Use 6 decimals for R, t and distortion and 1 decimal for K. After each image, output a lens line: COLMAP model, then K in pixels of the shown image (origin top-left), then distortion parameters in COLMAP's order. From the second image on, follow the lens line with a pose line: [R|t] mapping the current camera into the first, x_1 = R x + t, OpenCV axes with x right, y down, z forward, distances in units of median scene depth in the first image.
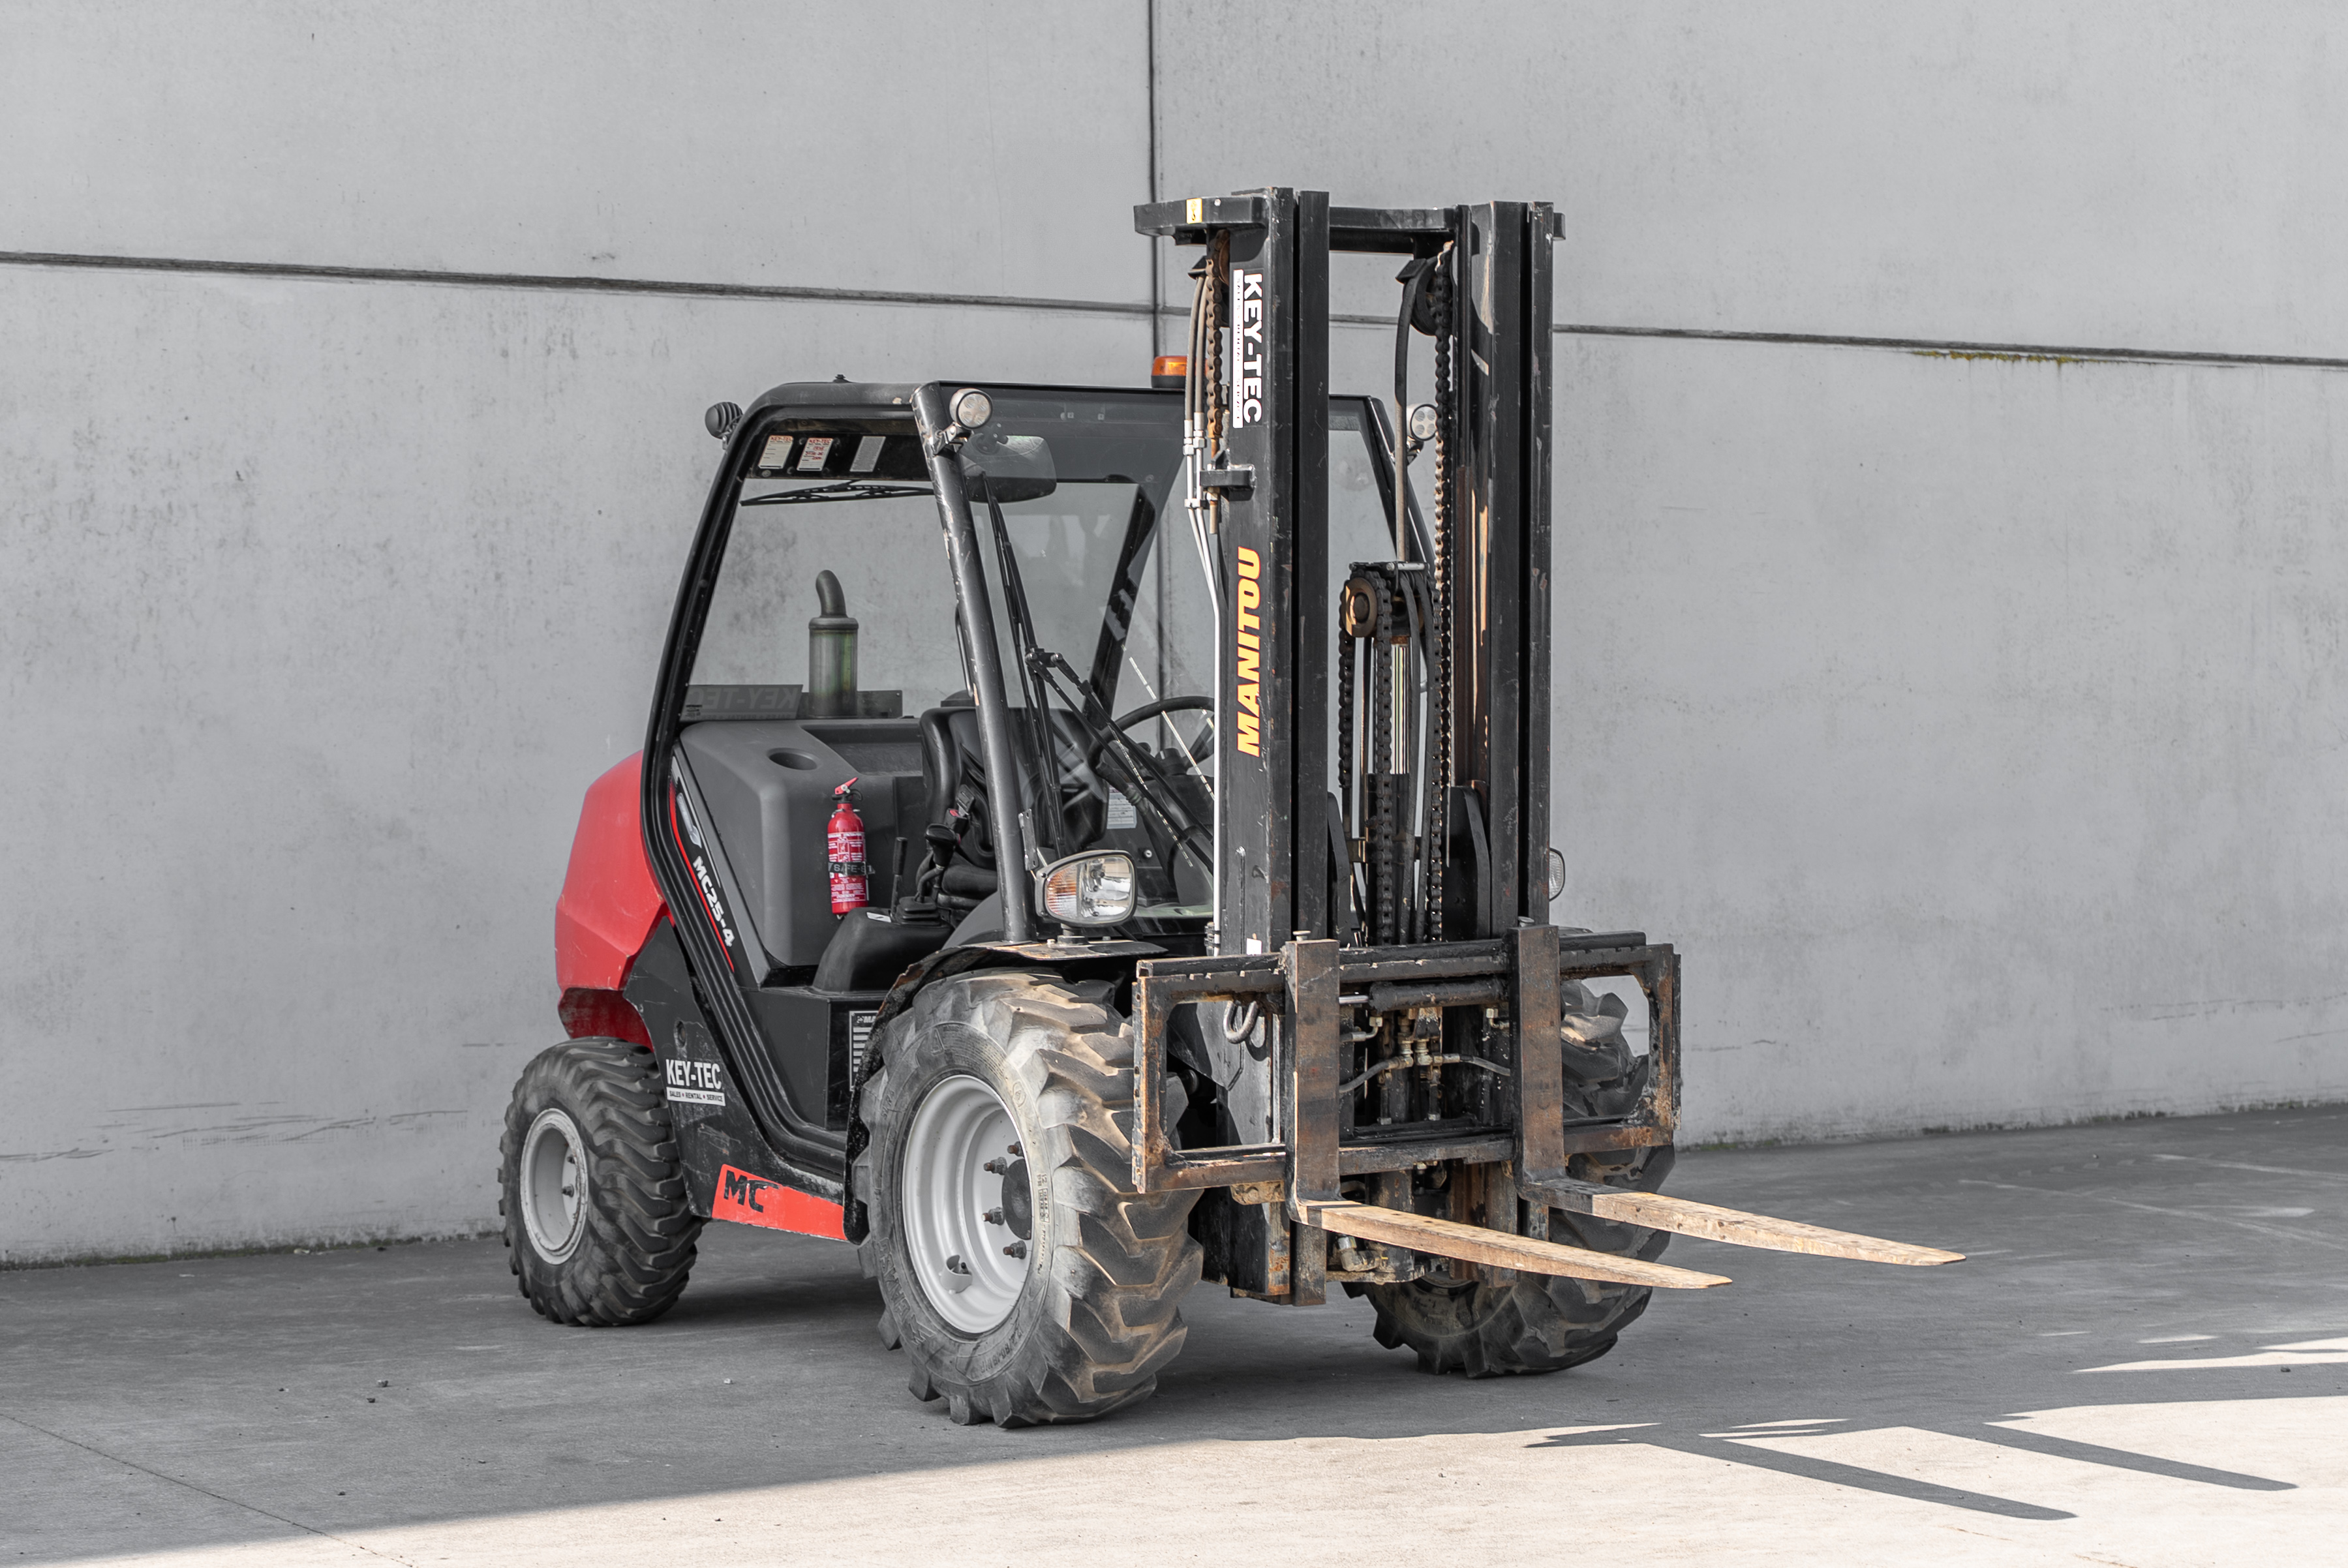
lens RADIAL K [[4052.0, 0, 1173.5], [0, 4052.0, 784.3], [0, 0, 1]] dist [-0.002975, 0.000000]
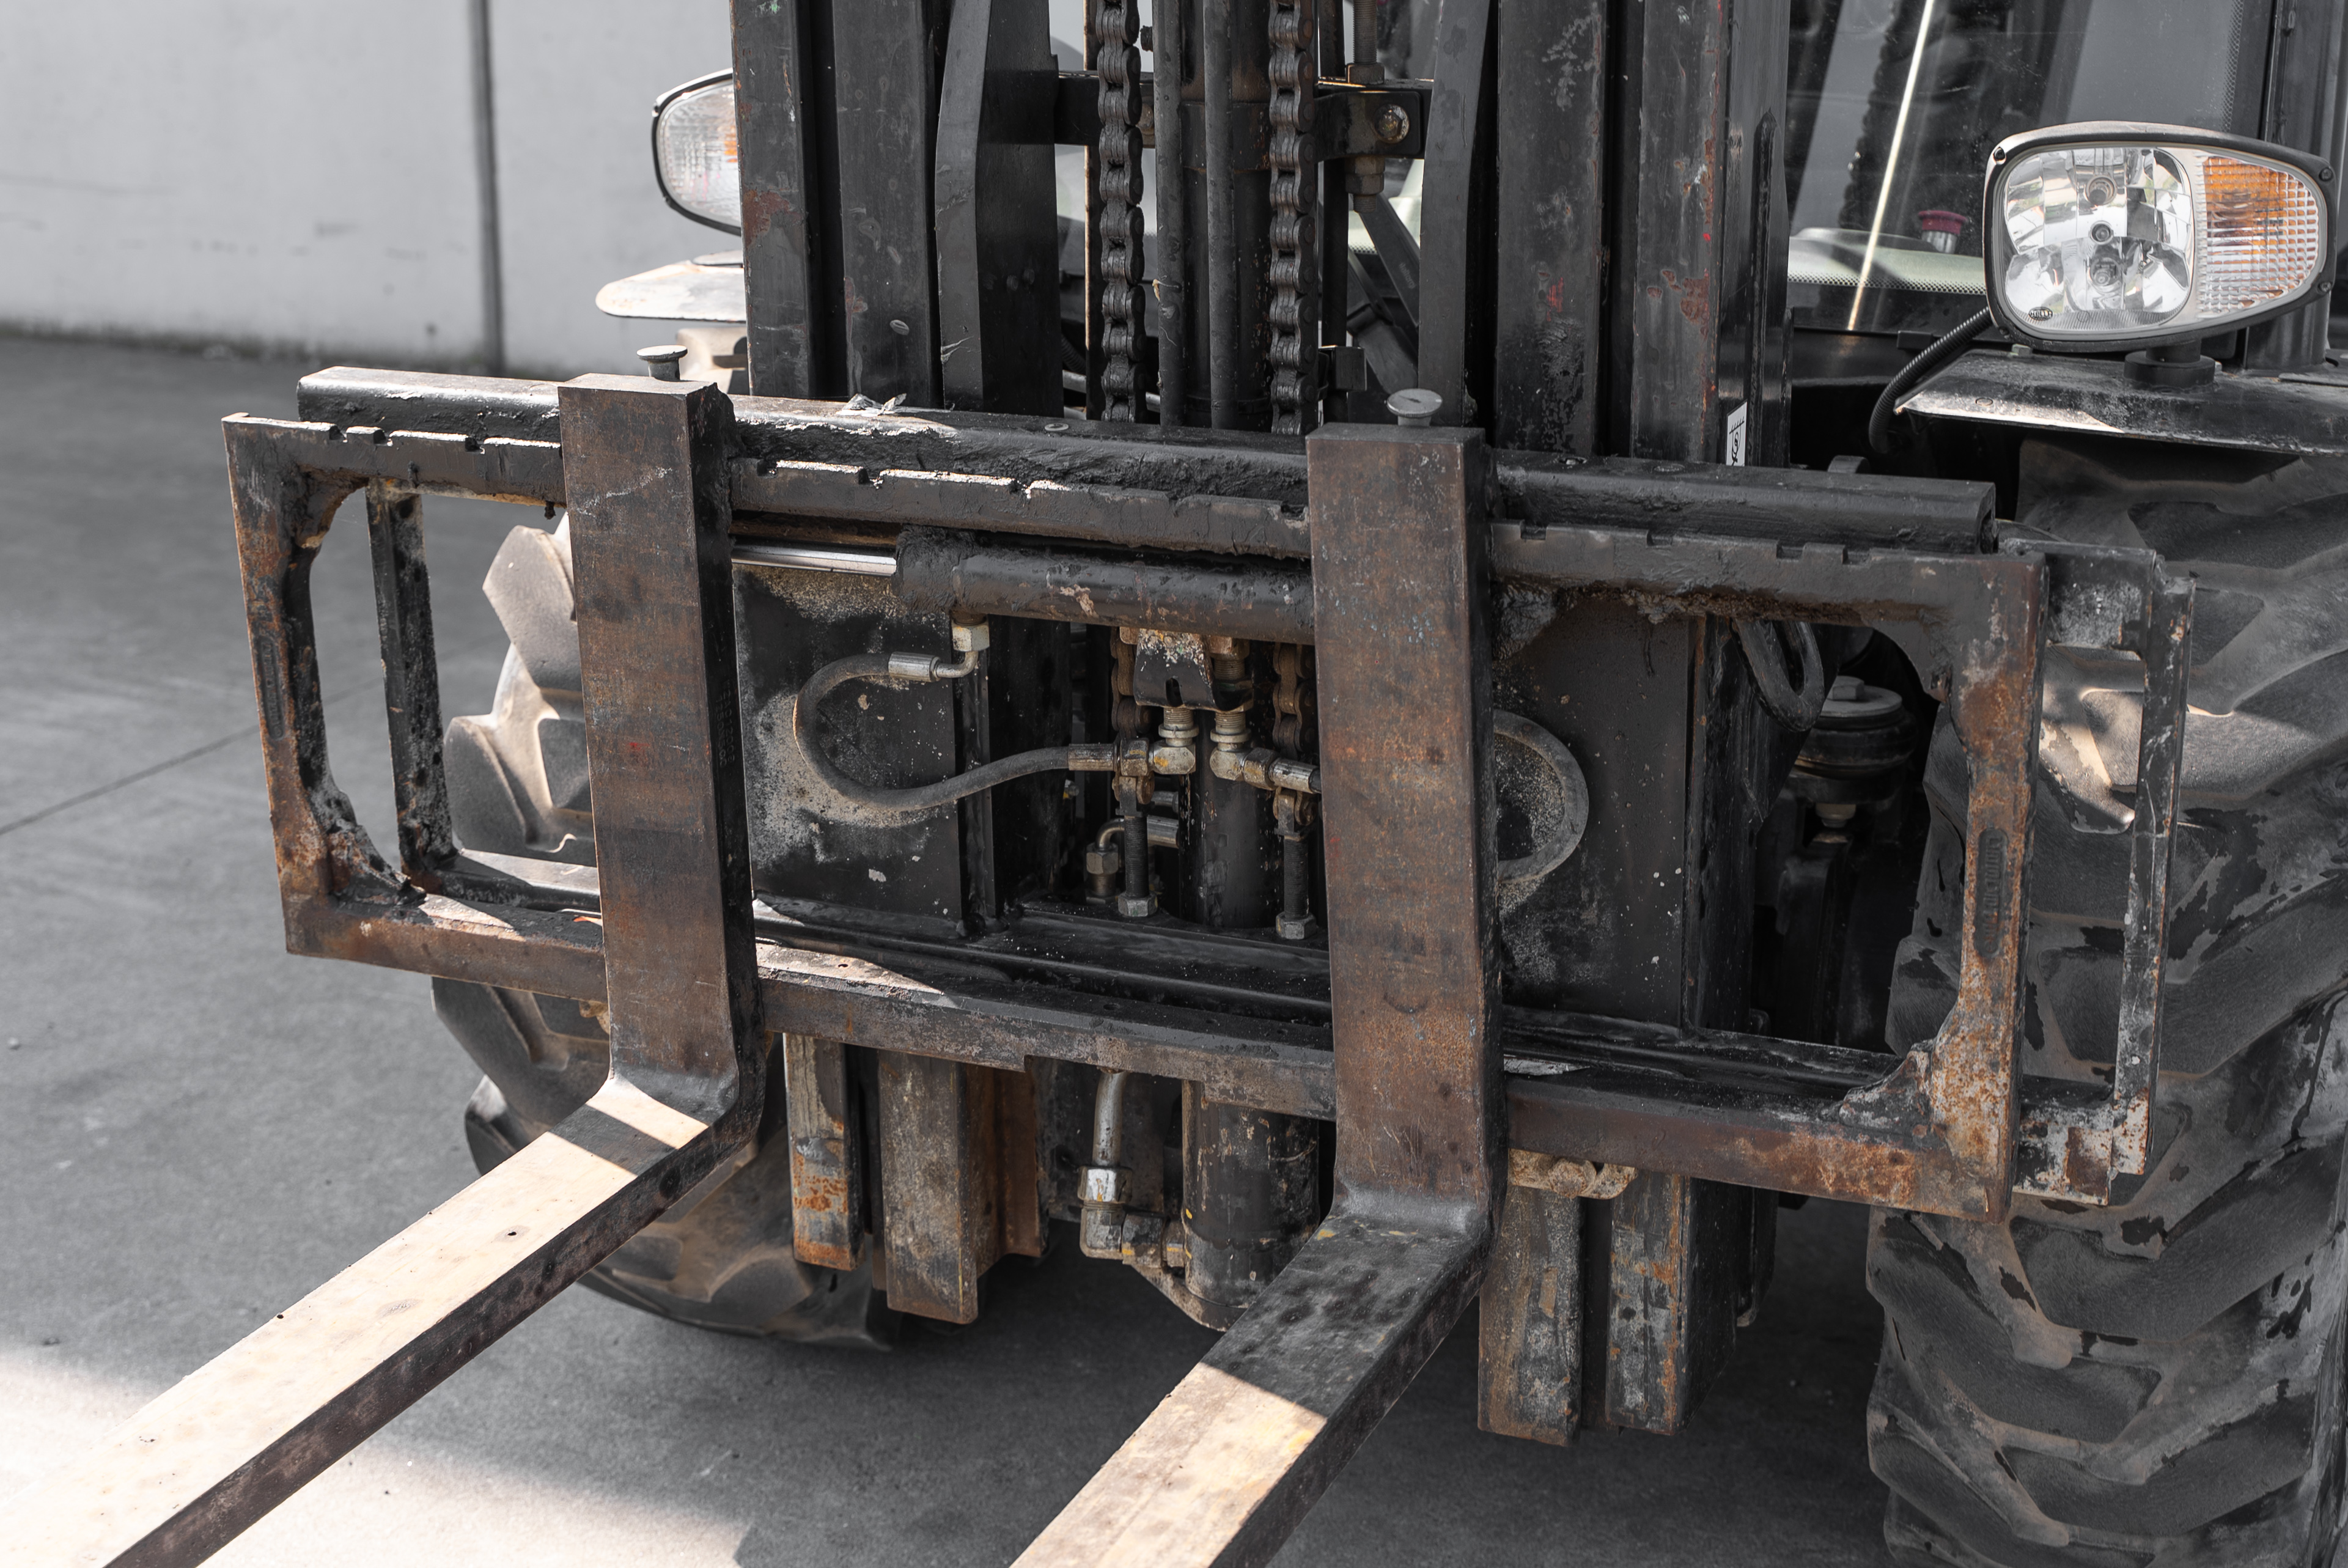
lens RADIAL K [[3220.7, 0, 1176.2], [0, 3220.7, 785.4], [0, 0, 1]] dist [0.023599, 0.000000]
pose [[0.574157, 0.247258, -0.780517, 0.272908], [-0.025031, 0.958165, 0.285121, -0.007302], [0.818362, -0.144167, 0.556326, 0.853572]]
